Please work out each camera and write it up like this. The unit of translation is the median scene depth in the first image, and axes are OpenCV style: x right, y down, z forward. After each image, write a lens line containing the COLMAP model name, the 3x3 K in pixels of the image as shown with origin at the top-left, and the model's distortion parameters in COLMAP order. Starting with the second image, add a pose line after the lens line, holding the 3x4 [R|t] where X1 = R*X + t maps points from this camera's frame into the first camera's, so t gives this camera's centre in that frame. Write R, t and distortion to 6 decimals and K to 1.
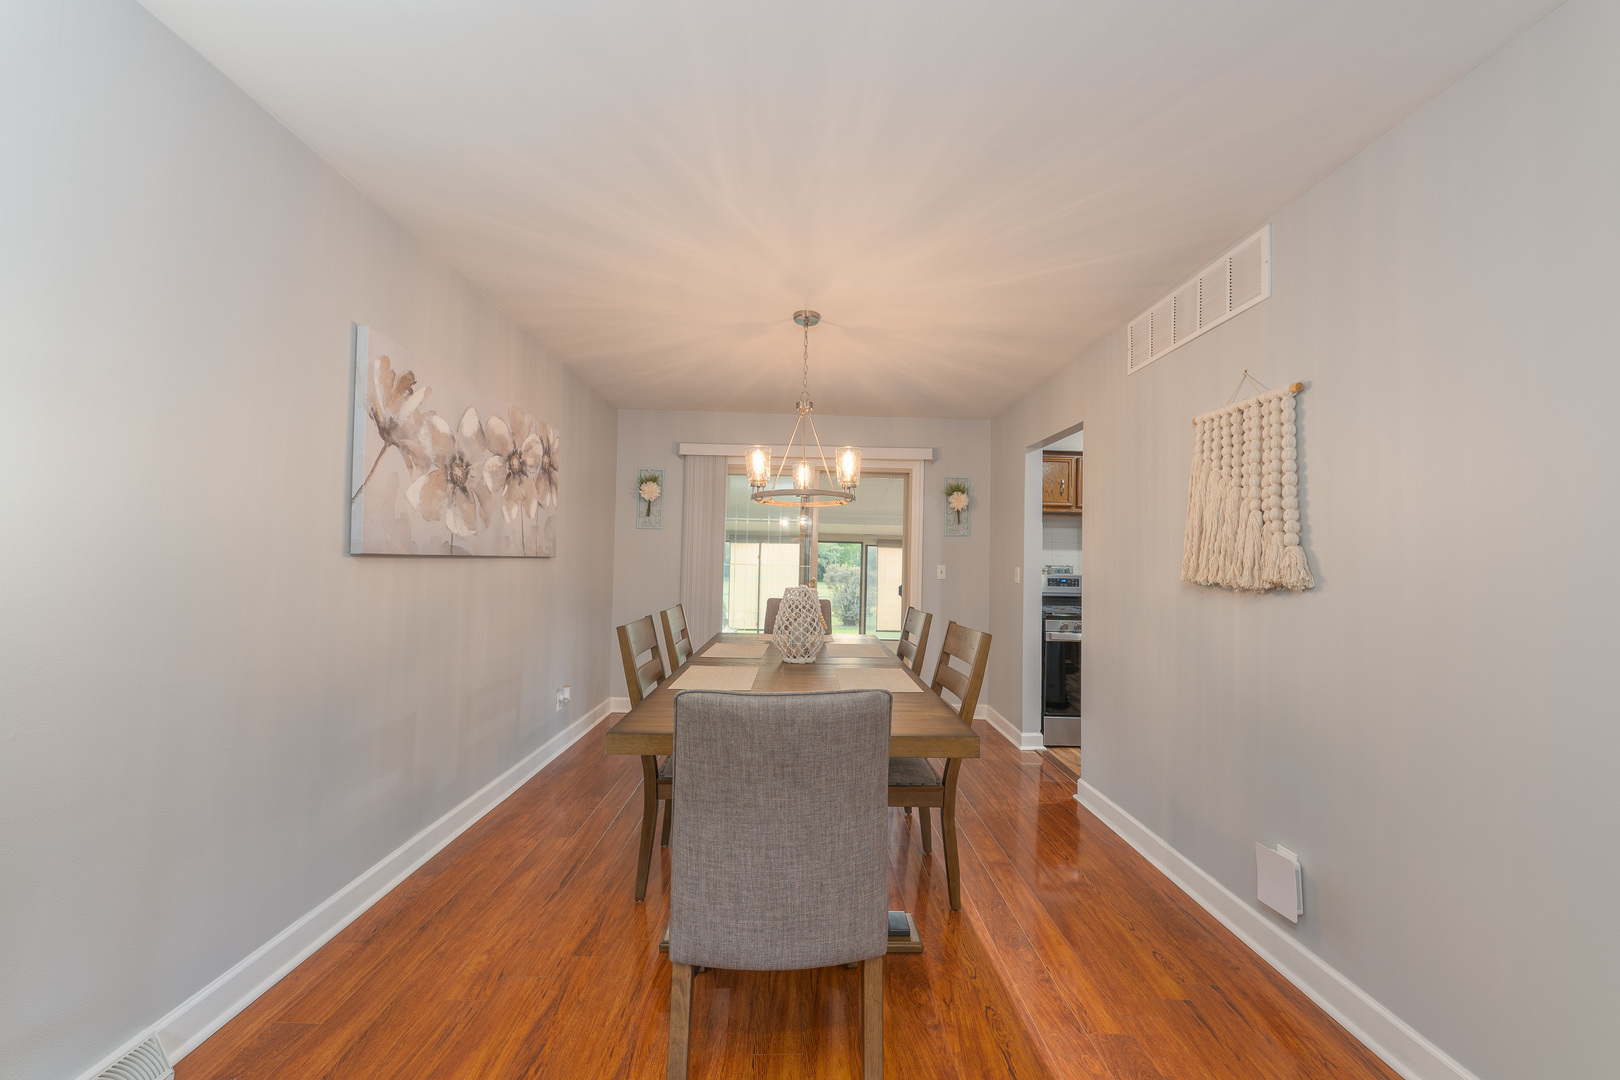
lens RADIAL K [[569.8, 0, 804.6], [0, 569.8, 543.9], [0, 0, 1]] dist [-0.001382, -0.000143]
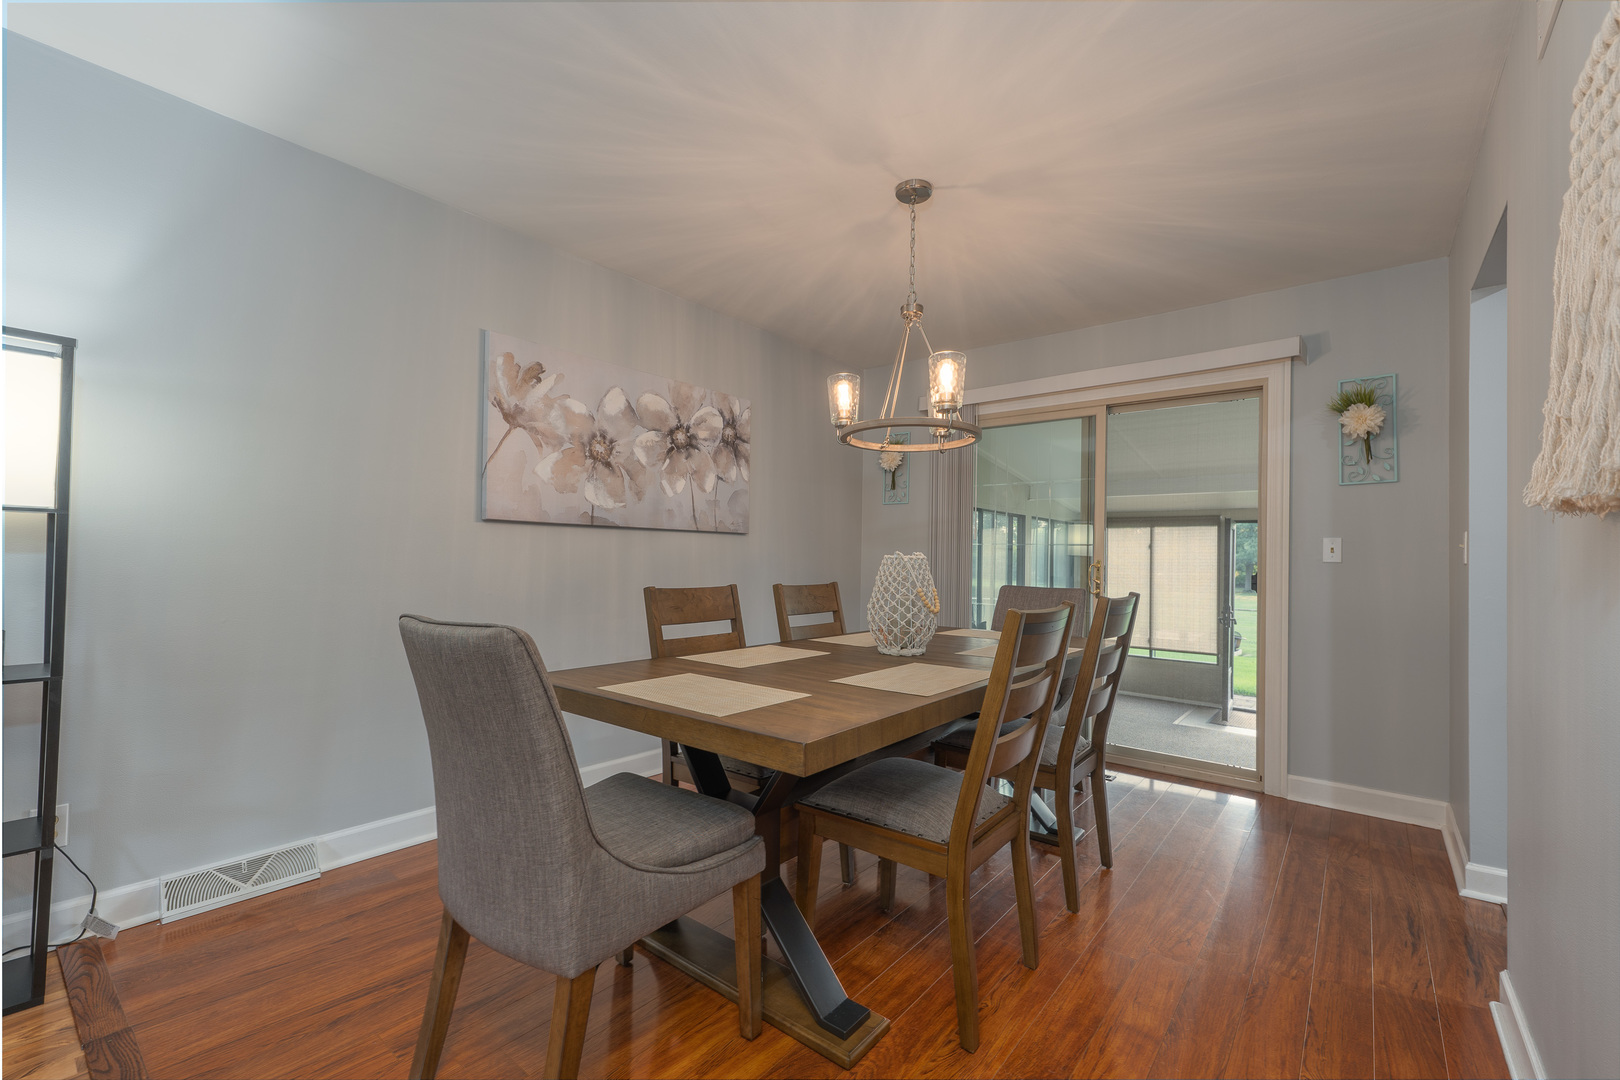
lens RADIAL K [[688.2, 0, 811.8], [0, 688.2, 543.7], [0, 0, 1]] dist [-0.001471, 0.000304]
pose [[0.758525, -0.022964, -0.651239, 0.498908], [0.018712, 0.999734, -0.013458, 0.073215], [0.651375, -0.001978, 0.758753, 0.247506]]
